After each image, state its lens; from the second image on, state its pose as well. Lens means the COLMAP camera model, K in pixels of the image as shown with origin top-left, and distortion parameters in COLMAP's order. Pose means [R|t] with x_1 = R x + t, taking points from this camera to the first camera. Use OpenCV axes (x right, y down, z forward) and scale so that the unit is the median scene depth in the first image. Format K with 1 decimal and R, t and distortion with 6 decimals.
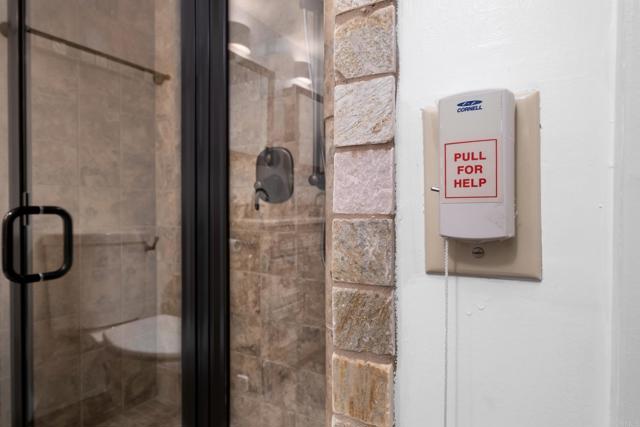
lens RADIAL K [[367.9, 0, 319.8], [0, 367.9, 212.3], [0, 0, 1]] dist [-0.003273, -0.000277]
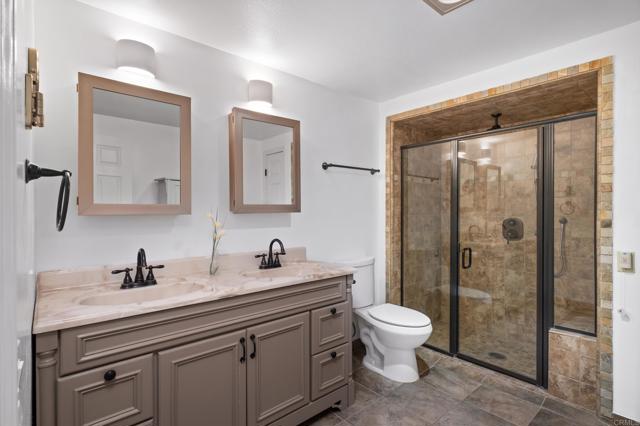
lens RADIAL K [[315.8, 0, 319.6], [0, 315.8, 214.3], [0, 0, 1]] dist [0.003708, 0.000678]
pose [[0.952433, -0.001238, -0.304746, -0.726067], [0.001295, 0.999999, -0.000014, -0.209131], [0.304746, -0.000381, 0.952434, -1.448056]]
